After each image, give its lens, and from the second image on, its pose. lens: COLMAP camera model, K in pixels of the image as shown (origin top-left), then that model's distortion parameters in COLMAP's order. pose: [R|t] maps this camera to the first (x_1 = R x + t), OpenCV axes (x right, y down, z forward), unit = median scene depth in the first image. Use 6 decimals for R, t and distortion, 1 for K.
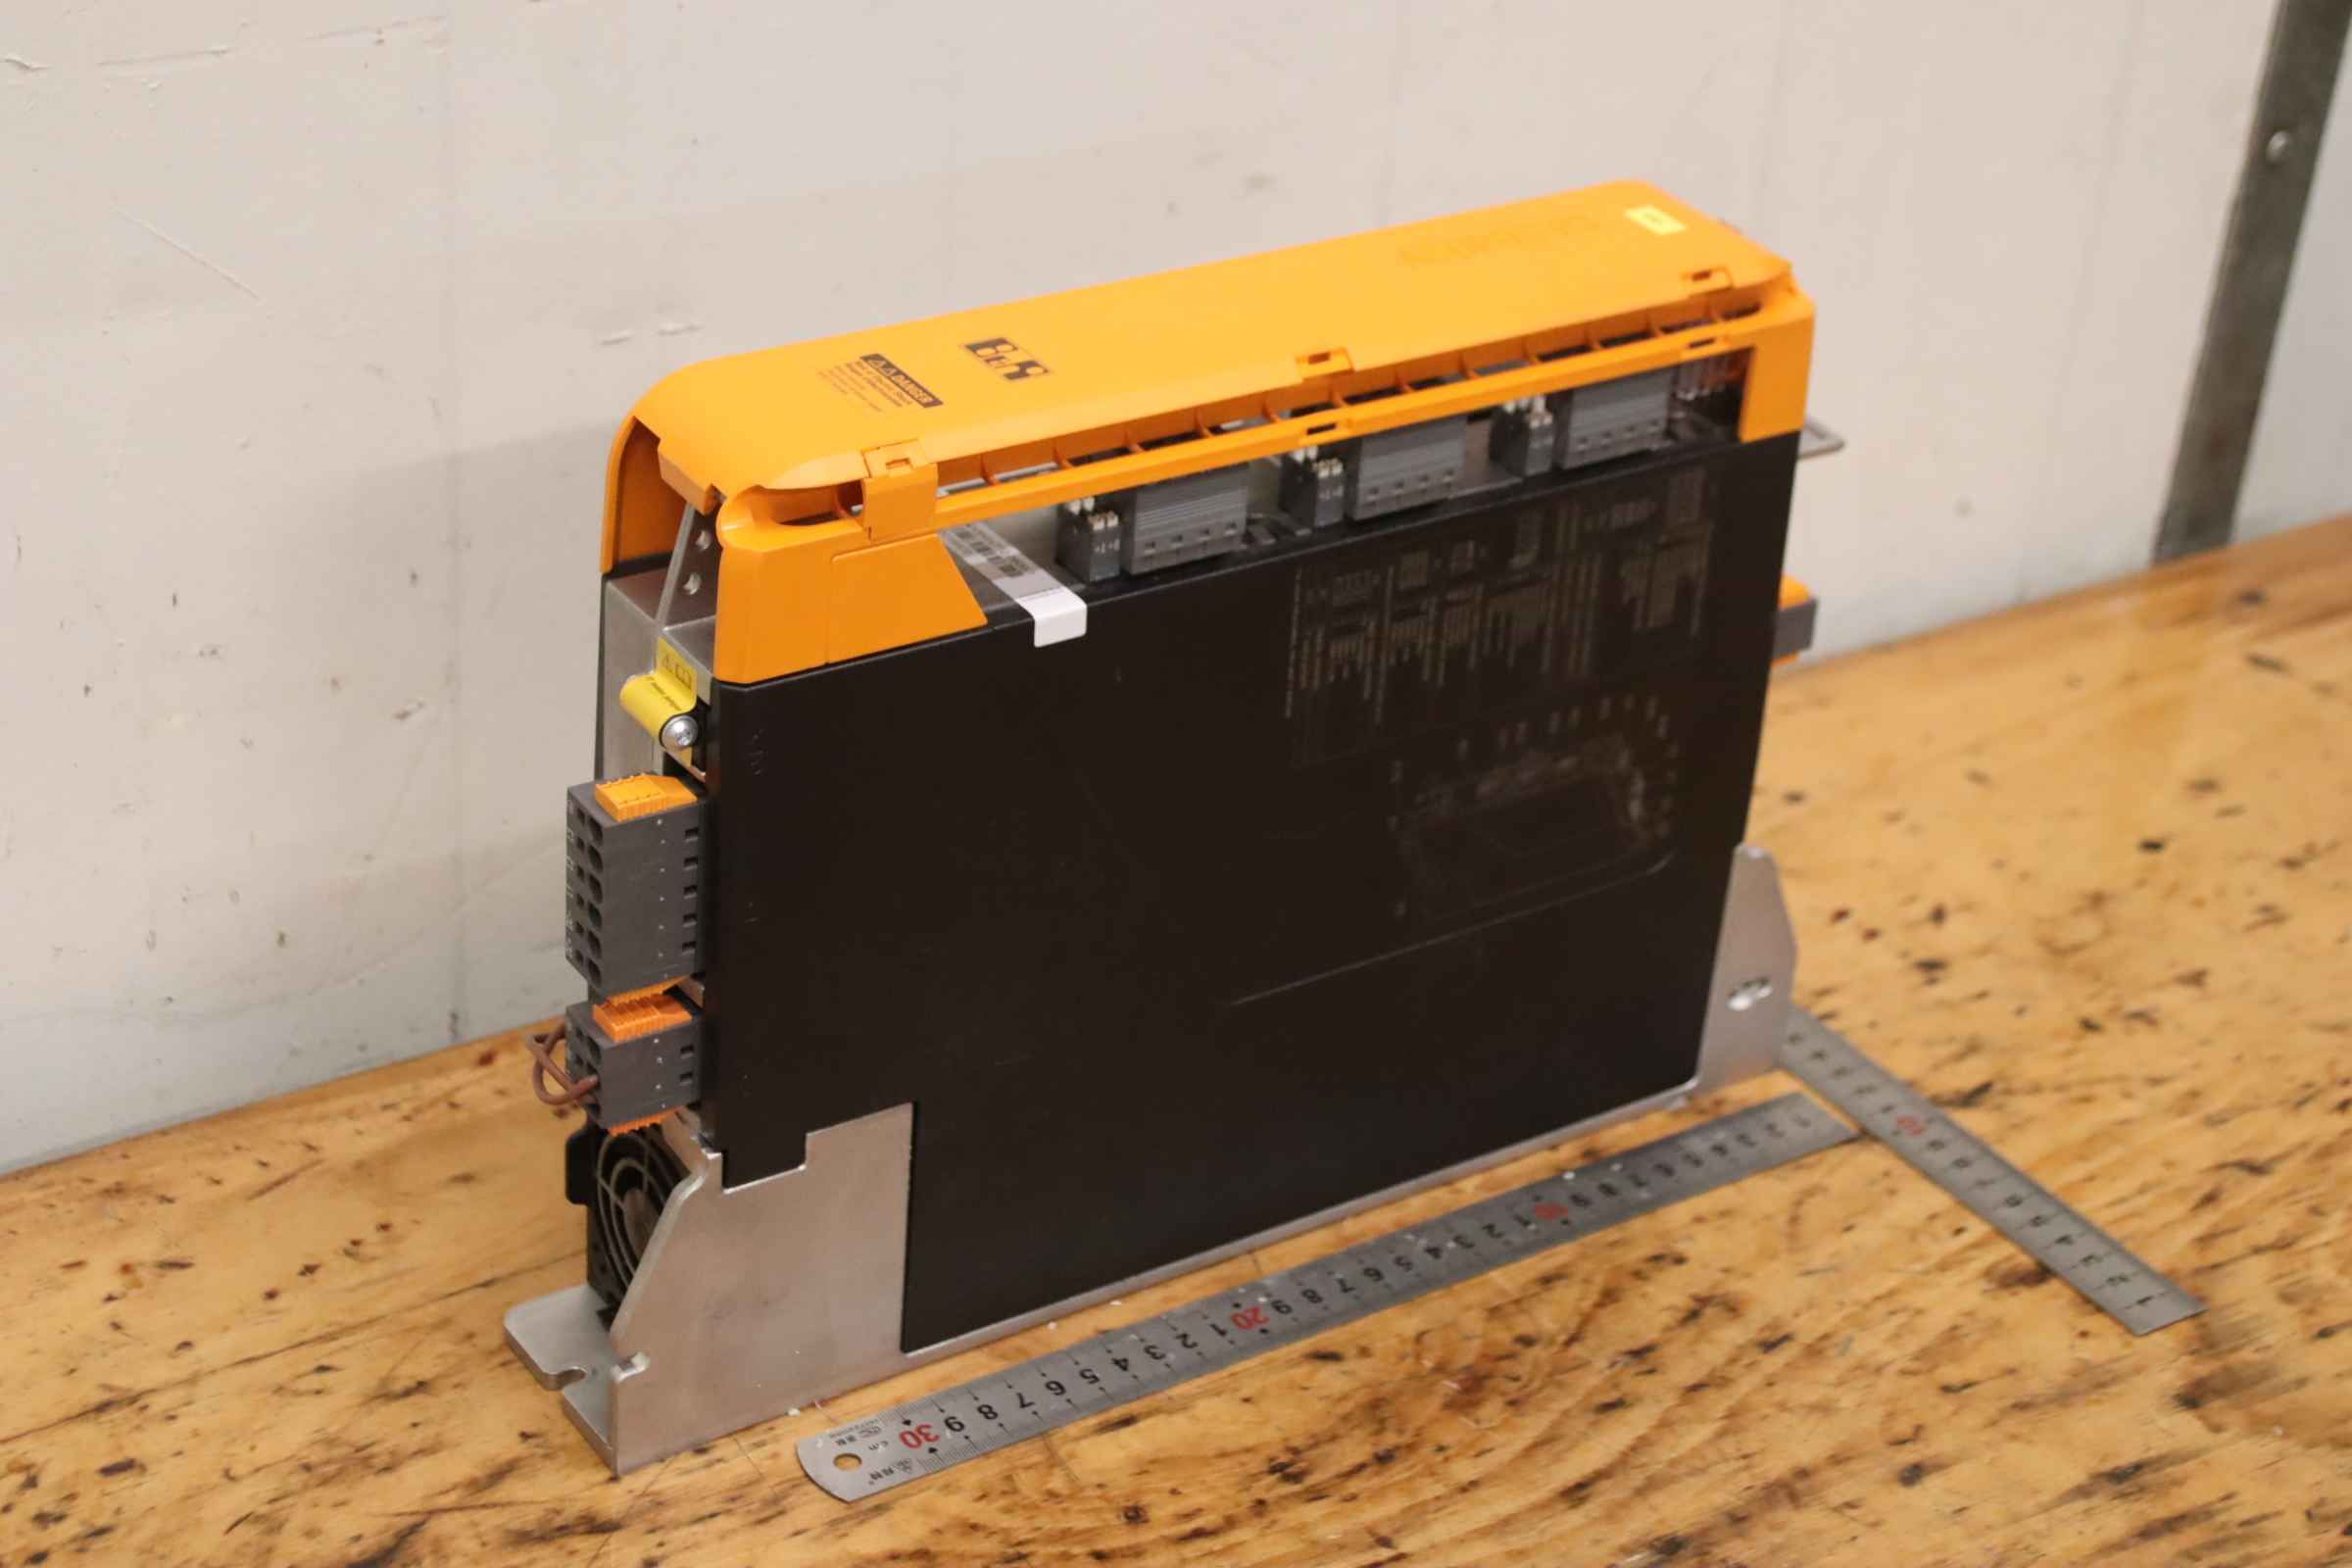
lens RADIAL K [[4255.2, 0, 1176.0], [0, 4255.2, 784.0], [0, 0, 1]] dist [0.158320, -0.125097]
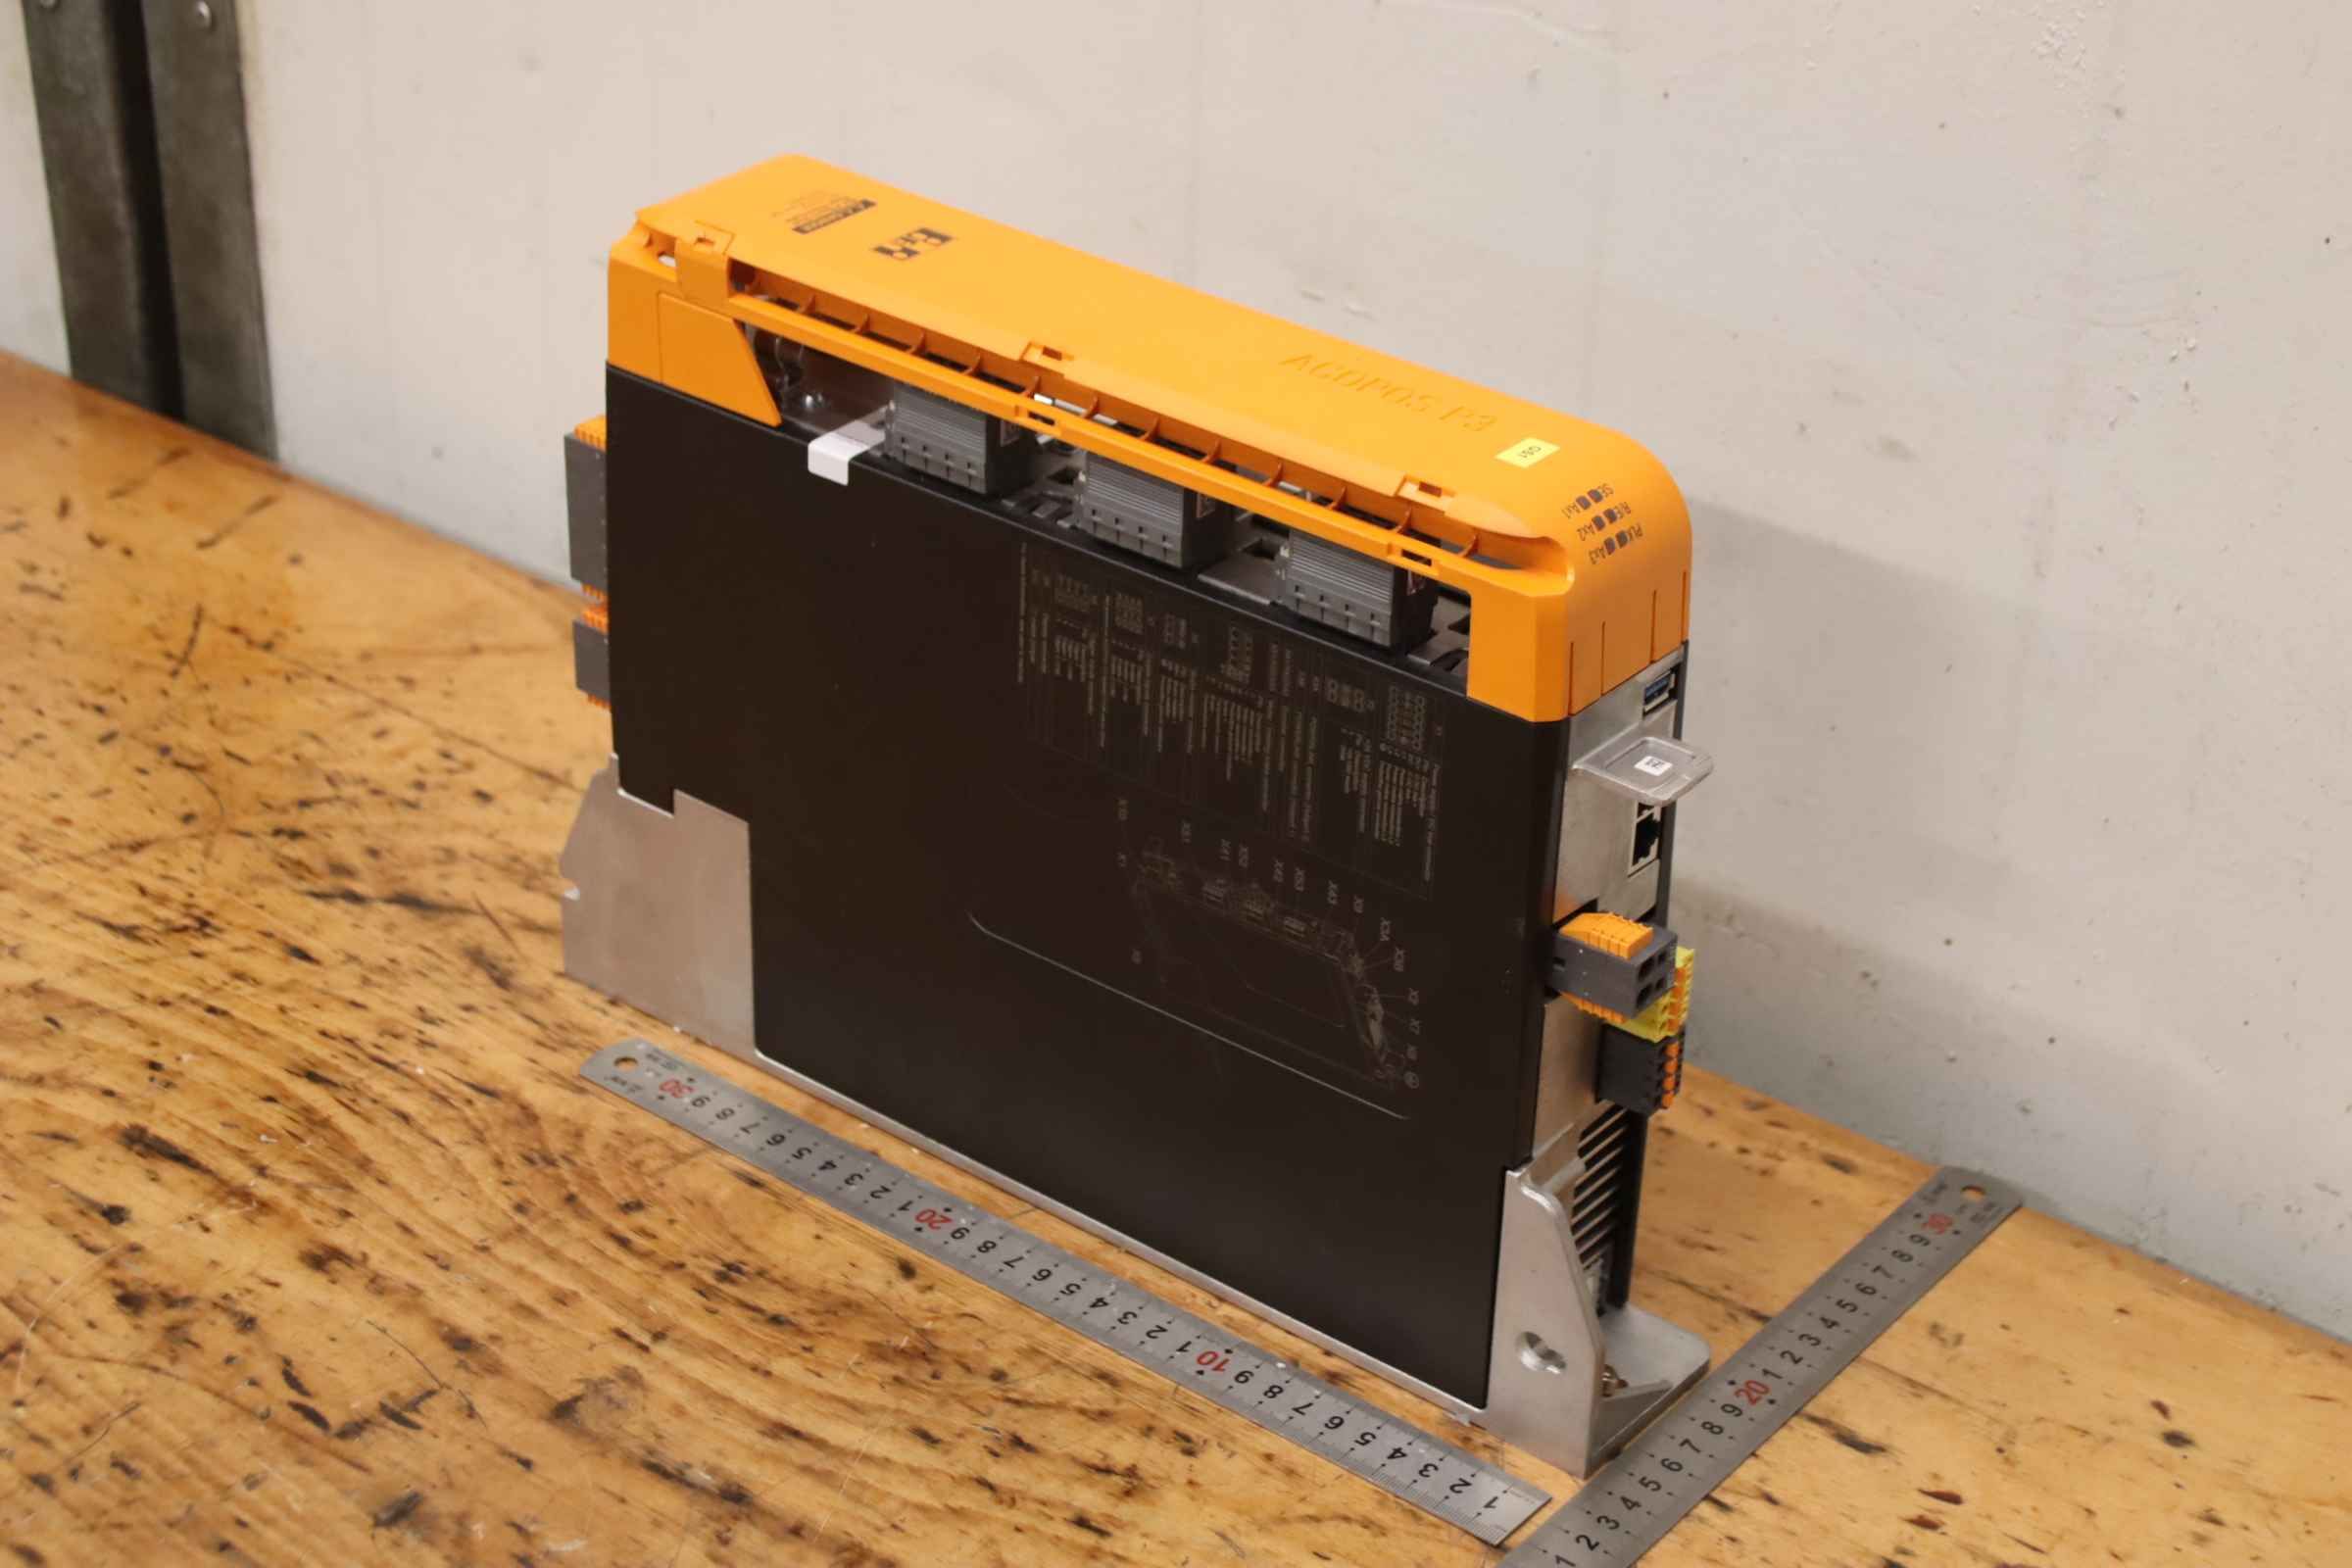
lens RADIAL K [[4141.5, 0, 1176.0], [0, 4141.5, 784.0], [0, 0, 1]] dist [0.076046, 0.304483]
pose [[0.305887, 0.411044, -0.858764, 0.928050], [-0.486565, 0.842800, 0.230091, -0.248842], [0.818344, 0.347463, 0.457801, 0.551818]]
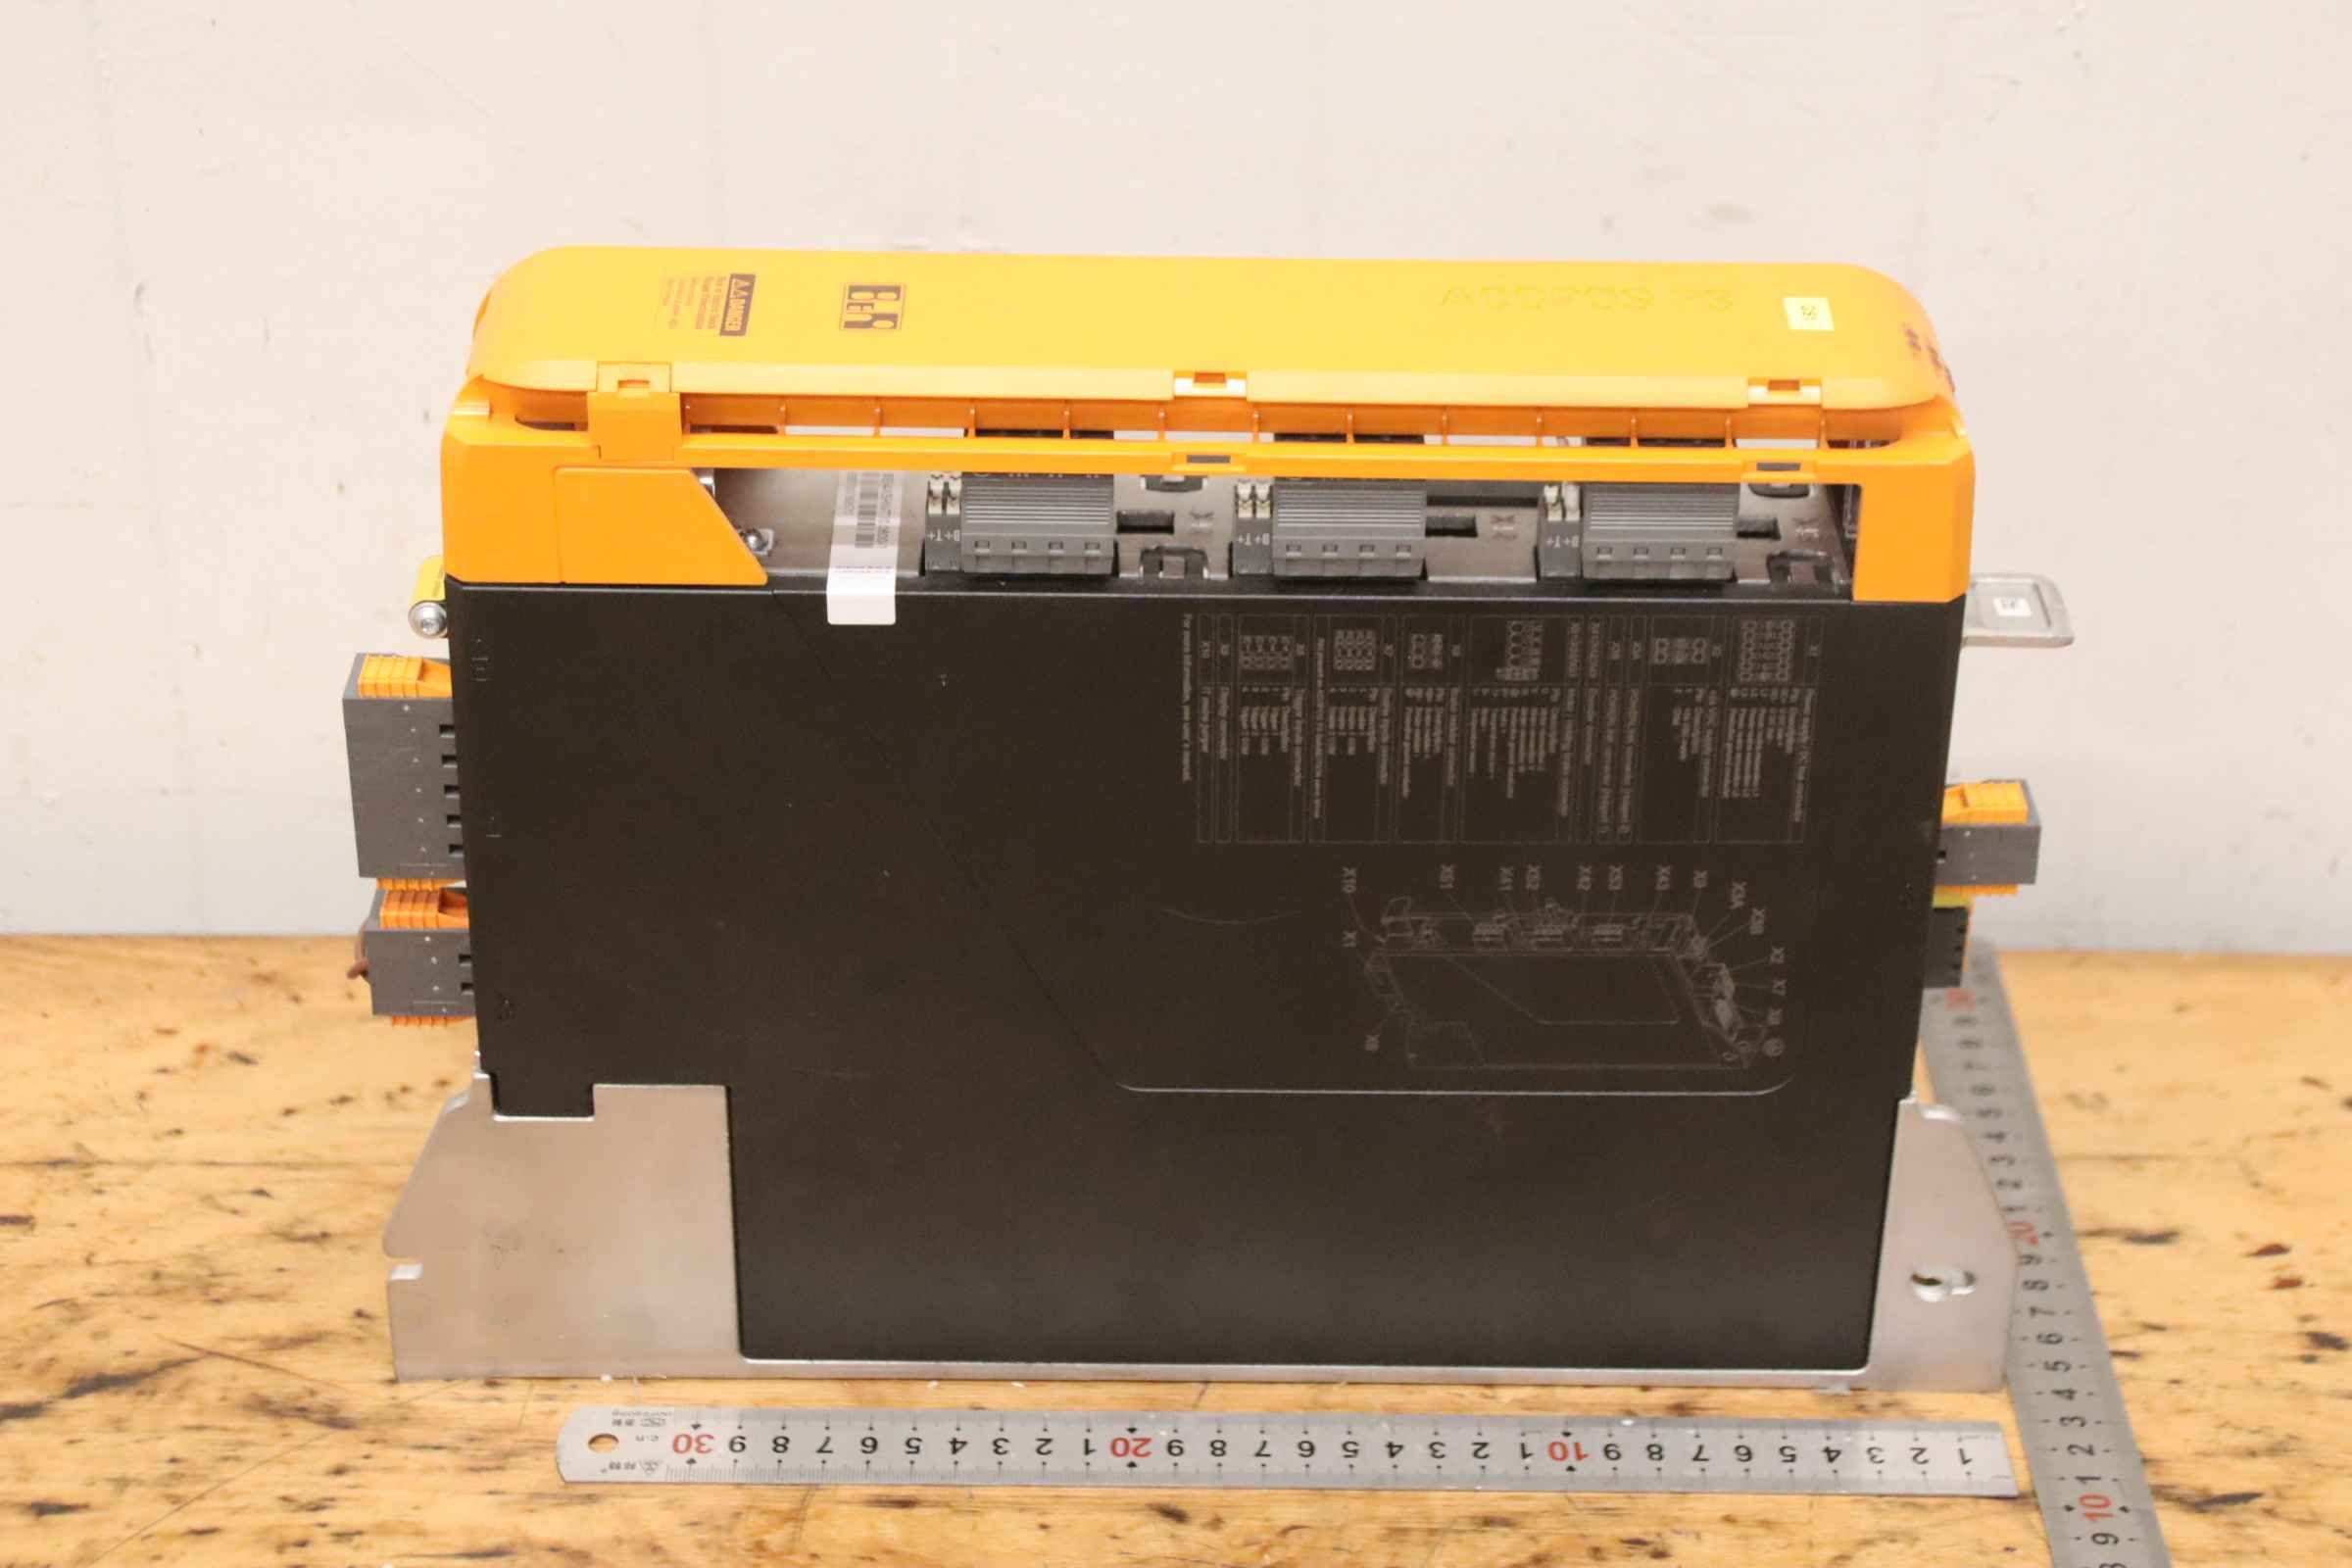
lens RADIAL K [[4487.5, 0, 1176.0], [0, 4487.5, 784.0], [0, 0, 1]] dist [0.133790, 0.378784]
pose [[0.829539, 0.237428, -0.505464, 0.481011], [-0.238131, 0.969096, 0.064398, -0.072544], [0.505133, 0.066946, 0.860441, 0.202369]]
